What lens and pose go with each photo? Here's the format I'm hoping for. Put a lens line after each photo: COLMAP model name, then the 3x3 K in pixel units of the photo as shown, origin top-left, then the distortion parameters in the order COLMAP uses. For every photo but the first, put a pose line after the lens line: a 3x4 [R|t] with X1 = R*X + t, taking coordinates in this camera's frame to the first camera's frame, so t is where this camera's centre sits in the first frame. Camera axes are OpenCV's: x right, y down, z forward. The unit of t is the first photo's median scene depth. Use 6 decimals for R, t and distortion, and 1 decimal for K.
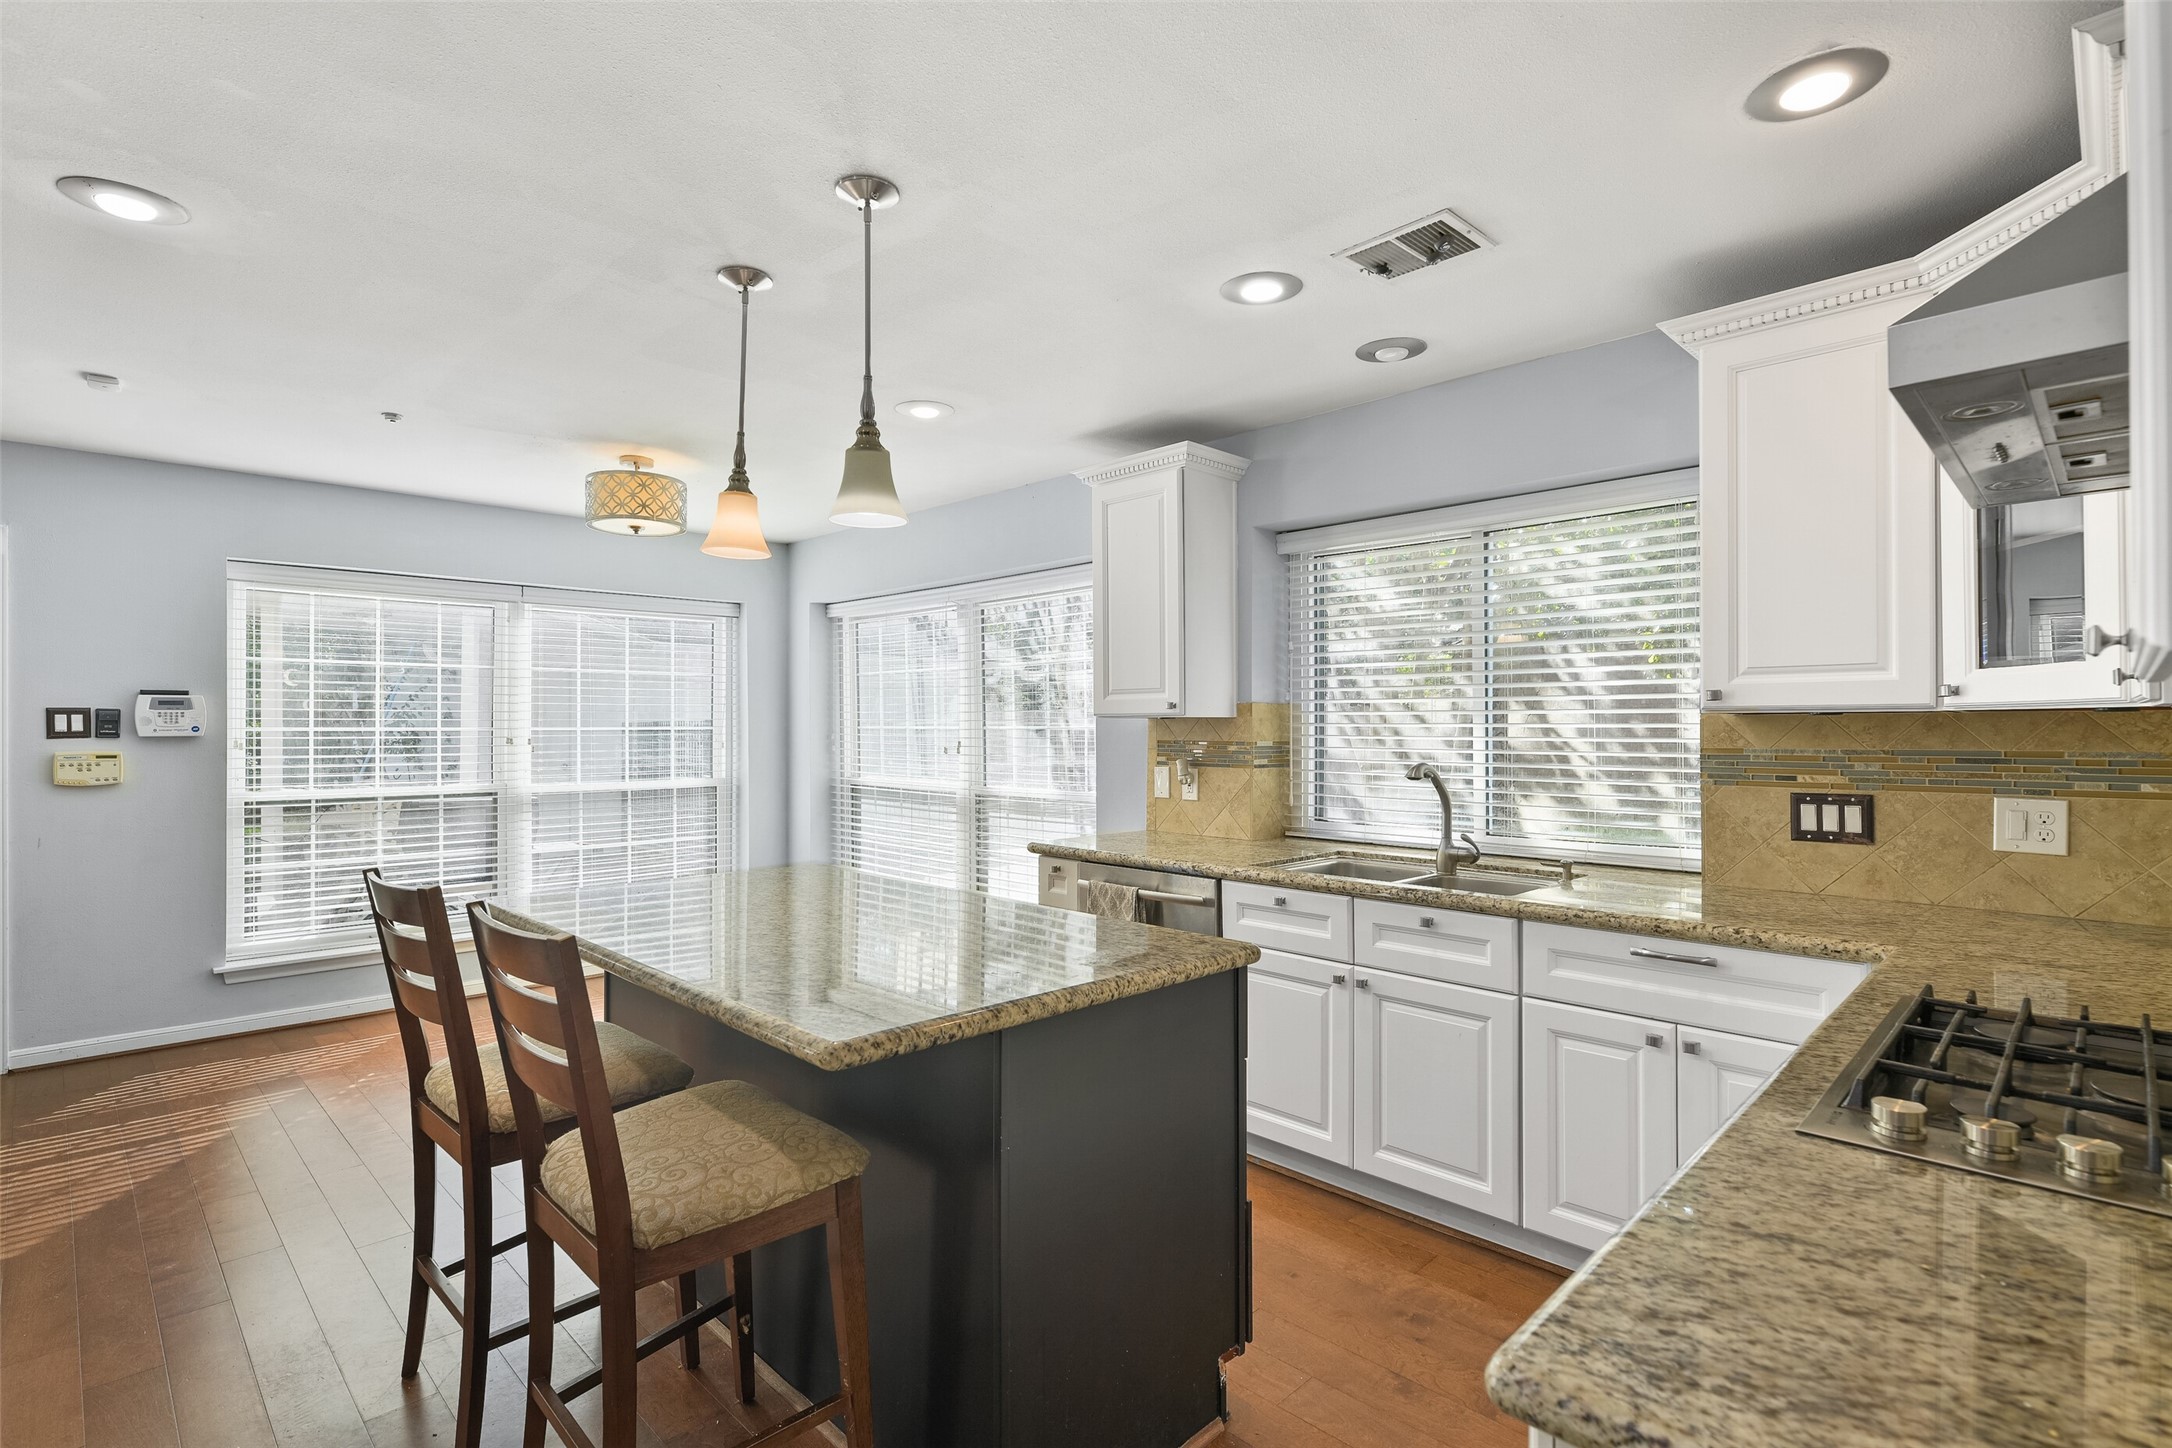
lens RADIAL K [[1025.1, 0, 1090.7], [0, 1025.1, 727.8], [0, 0, 1]] dist [0.002674, 0.000198]
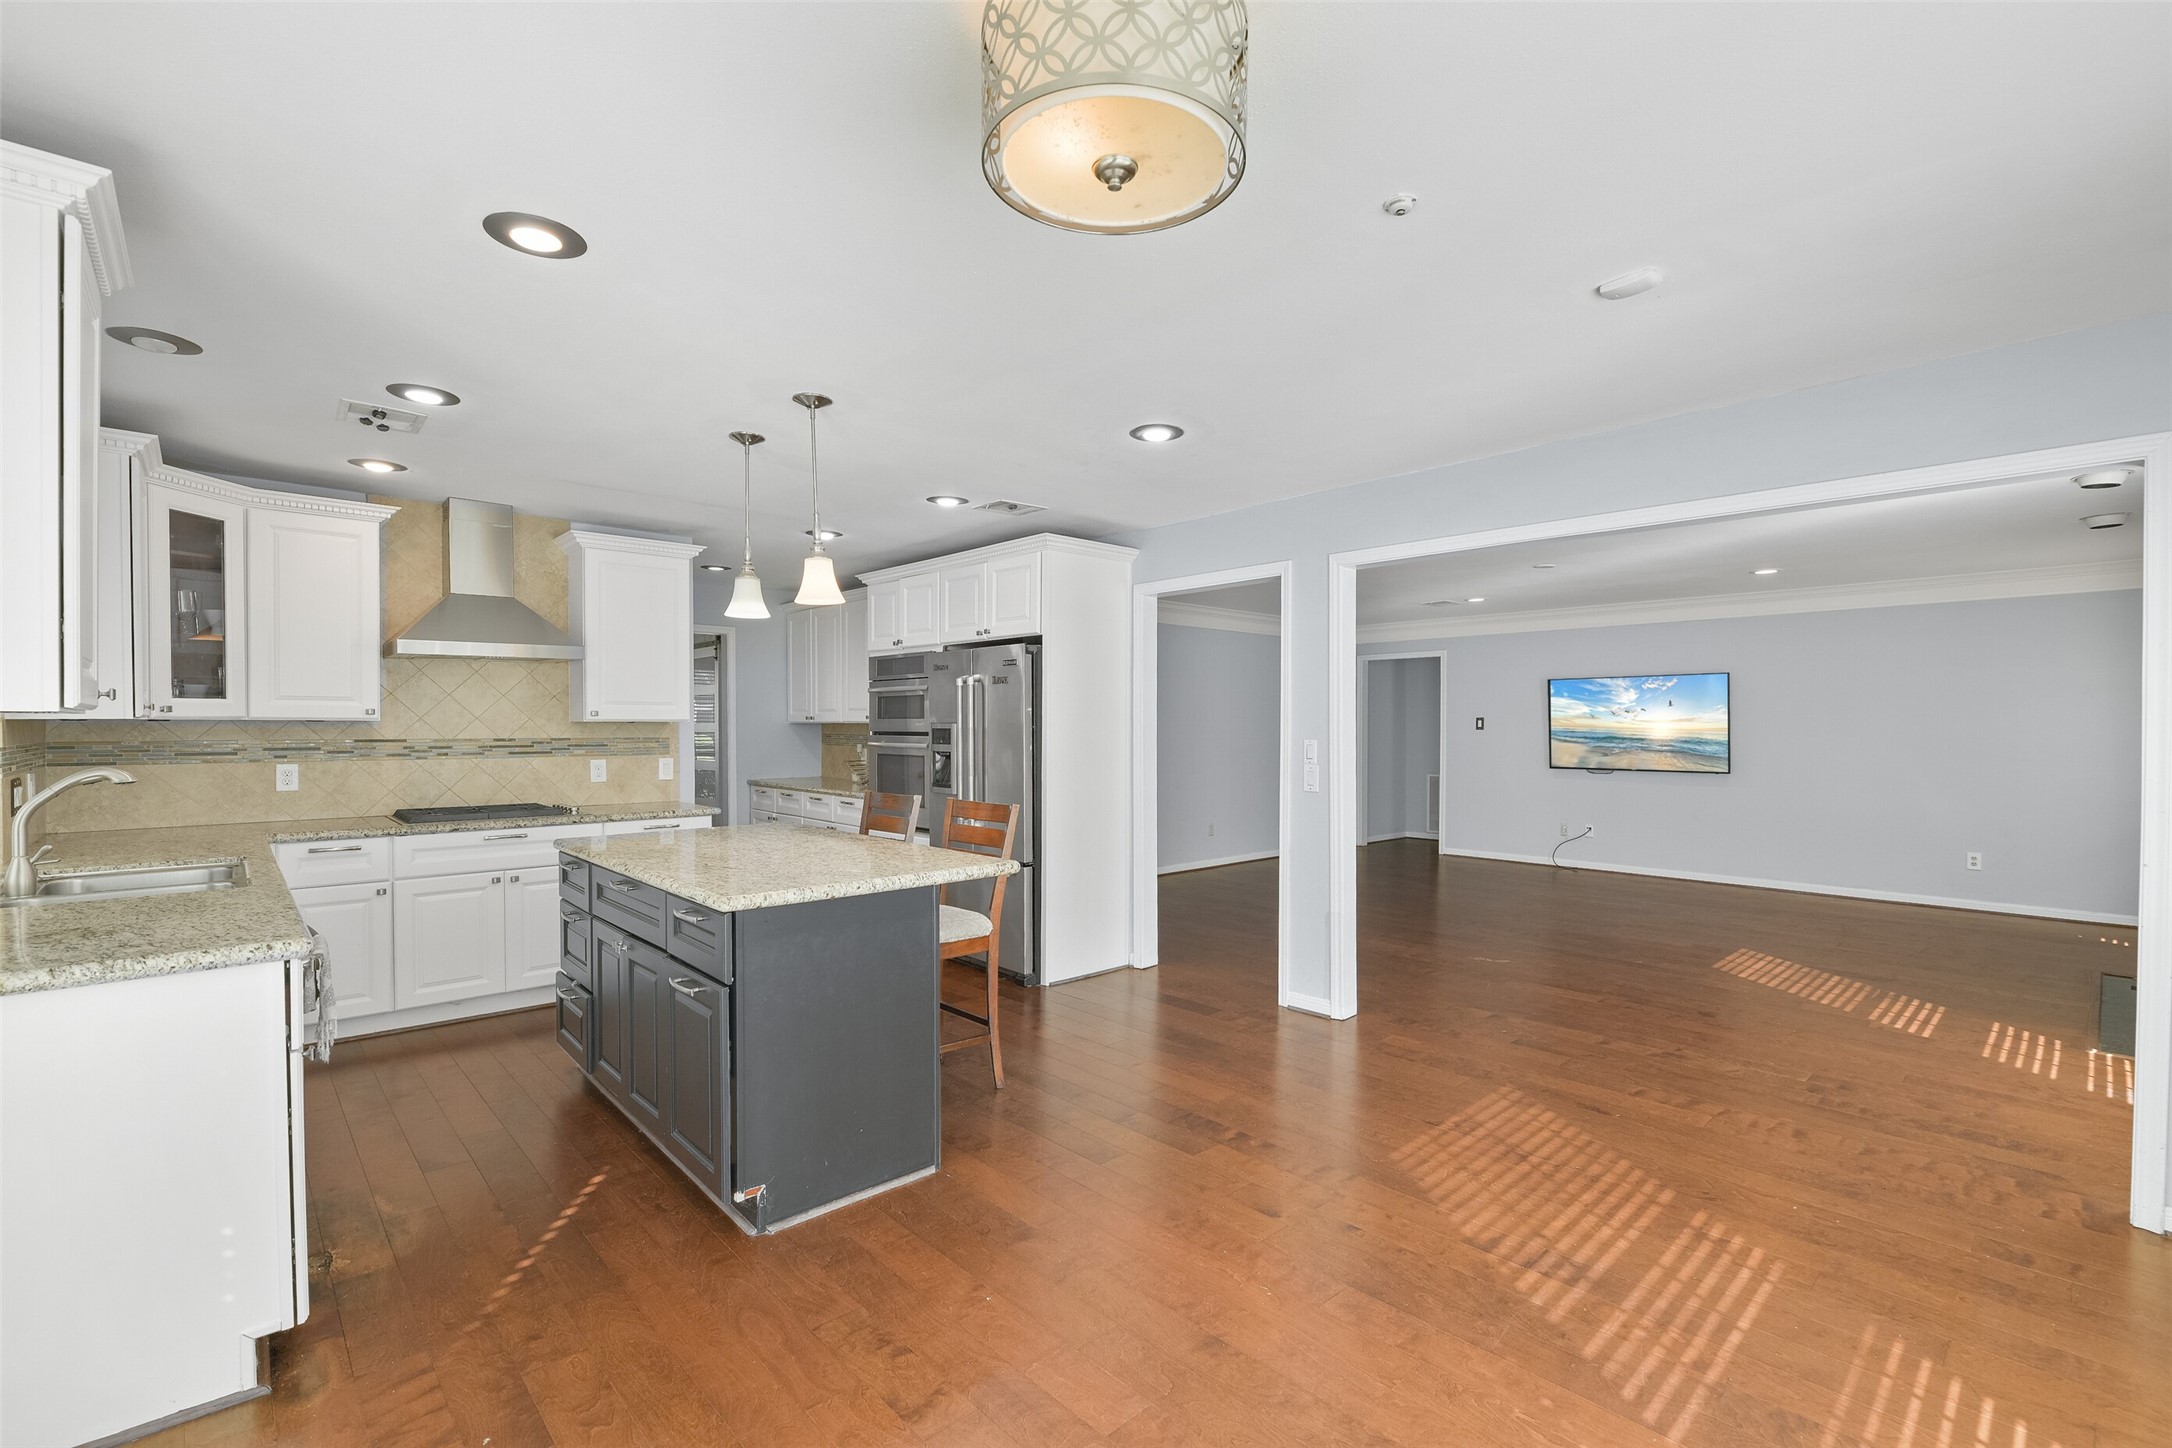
lens RADIAL K [[950.4, 0, 1094.6], [0, 950.4, 738.9], [0, 0, 1]] dist [-0.002891, -0.000365]
pose [[-0.999502, 0.001201, 0.031531, -0.514537], [0.001756, 0.999844, 0.017593, -0.005452], [-0.031505, 0.017640, -0.999348, 1.548427]]
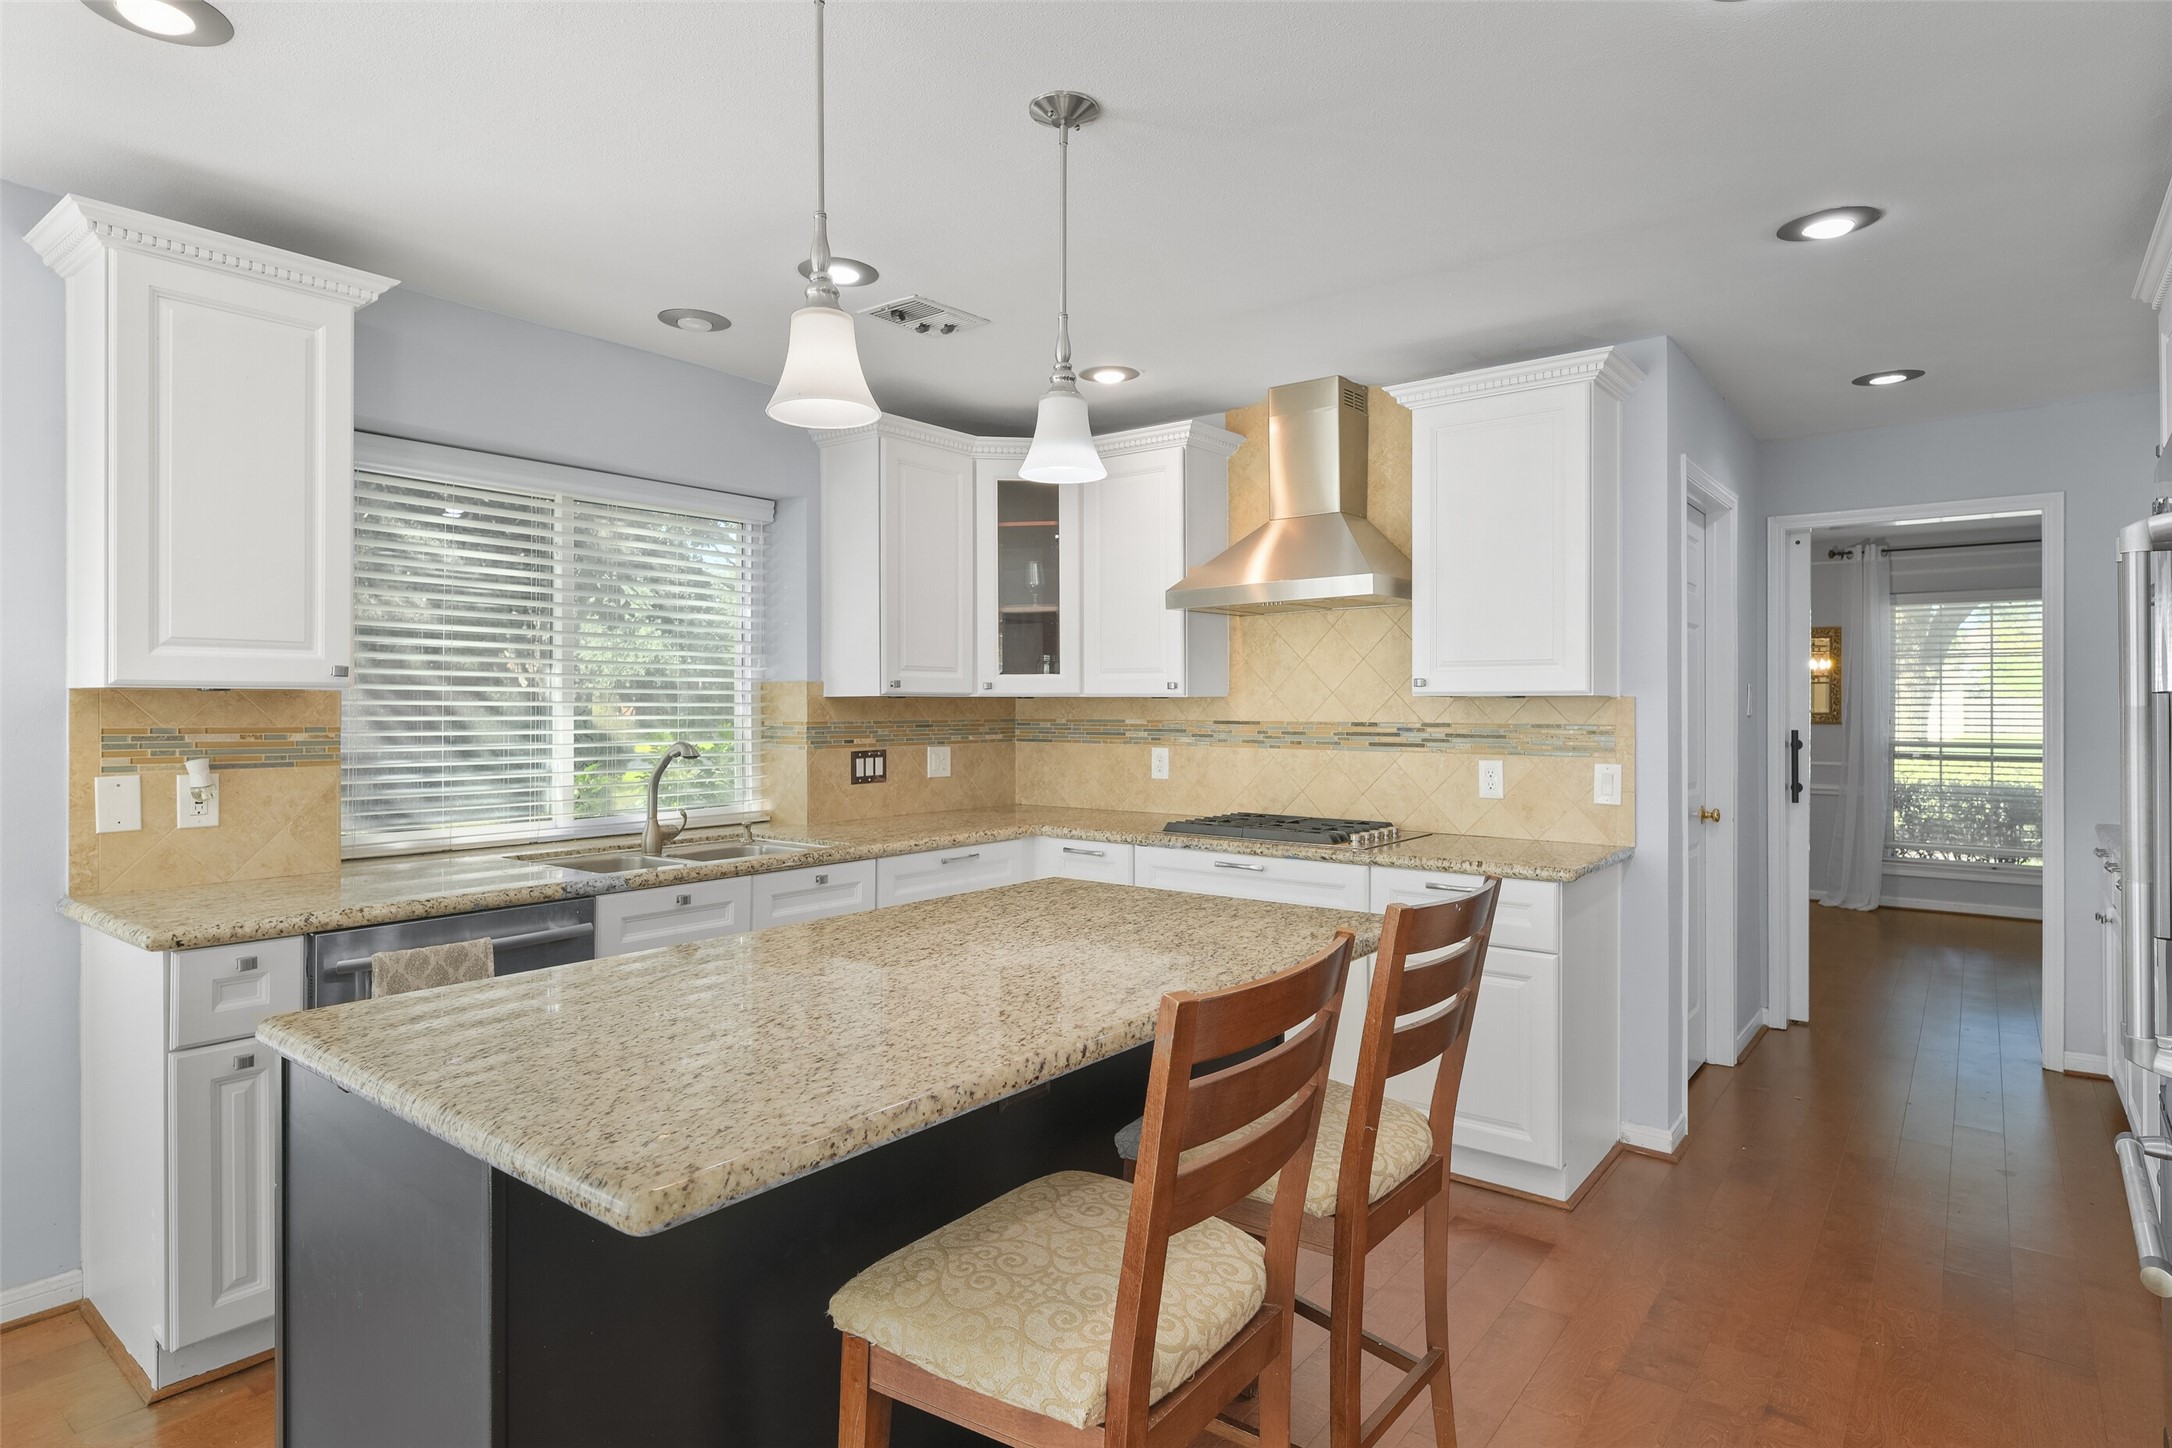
lens RADIAL K [[1156.7, 0, 1089.2], [0, 1156.7, 705.5], [0, 0, 1]] dist [-0.003021, -0.001036]
pose [[-0.128627, 0.003281, 0.991688, -0.701029], [0.001845, 0.999994, -0.003070, 0.003067], [-0.991691, 0.001435, -0.128632, 0.634105]]
